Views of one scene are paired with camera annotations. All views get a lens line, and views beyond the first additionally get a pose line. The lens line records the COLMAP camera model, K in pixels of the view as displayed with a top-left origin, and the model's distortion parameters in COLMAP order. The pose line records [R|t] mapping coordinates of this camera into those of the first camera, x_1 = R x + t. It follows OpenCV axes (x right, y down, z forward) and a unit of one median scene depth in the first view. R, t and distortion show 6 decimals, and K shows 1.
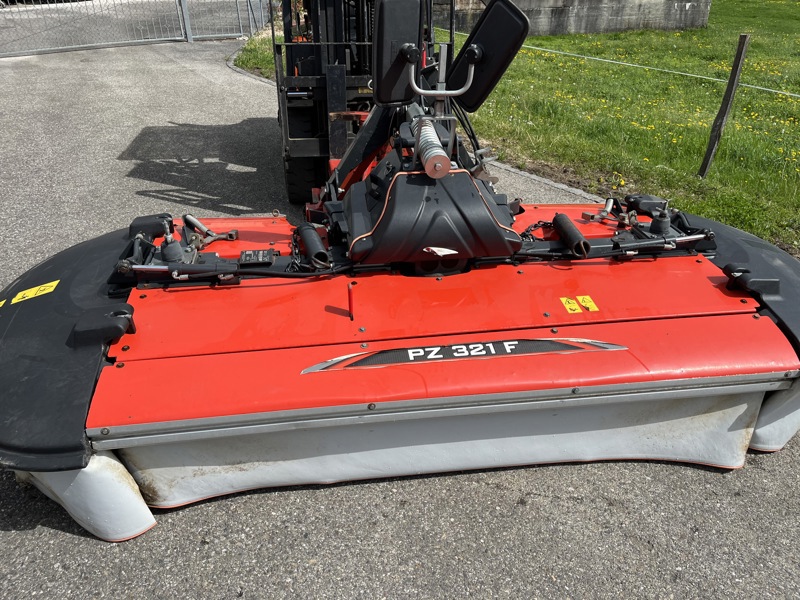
lens RADIAL K [[617.6, 0, 400.3], [0, 617.6, 310.5], [0, 0, 1]] dist [0.078133, -0.109811]
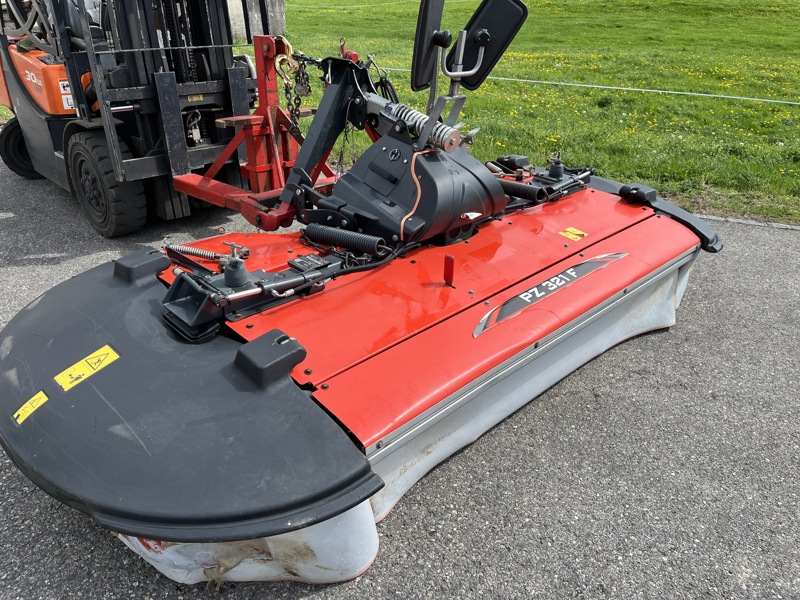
lens RADIAL K [[617.6, 0, 400.3], [0, 617.6, 310.5], [0, 0, 1]] dist [0.078133, -0.109811]
pose [[0.803963, -0.270475, 0.529610, -0.696780], [0.280203, 0.957818, 0.063808, -0.039914], [-0.524528, 0.097099, 0.845838, 0.138122]]
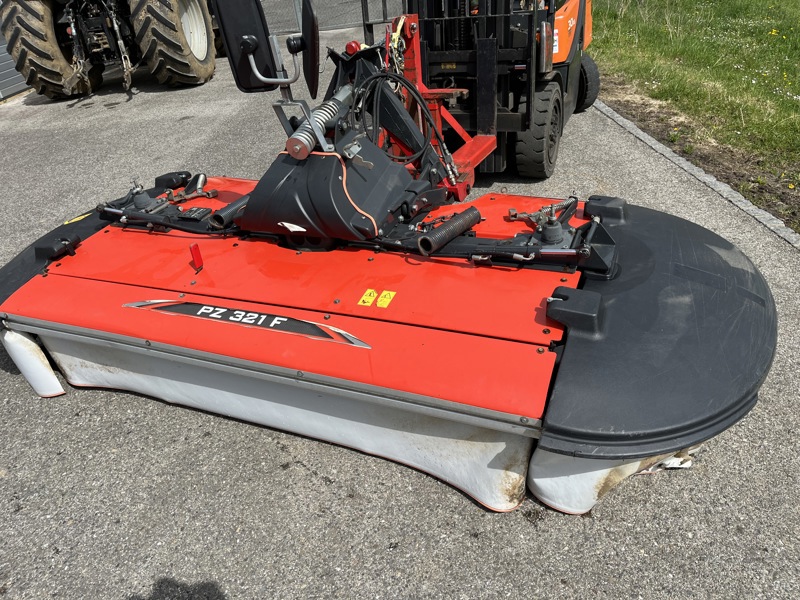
lens RADIAL K [[617.6, 0, 400.3], [0, 617.6, 310.5], [0, 0, 1]] dist [0.078133, -0.109811]
pose [[0.842016, 0.196895, -0.502237, 0.821252], [-0.168235, 0.980423, 0.102311, -0.098663], [0.512549, -0.001654, 0.858656, 0.165918]]
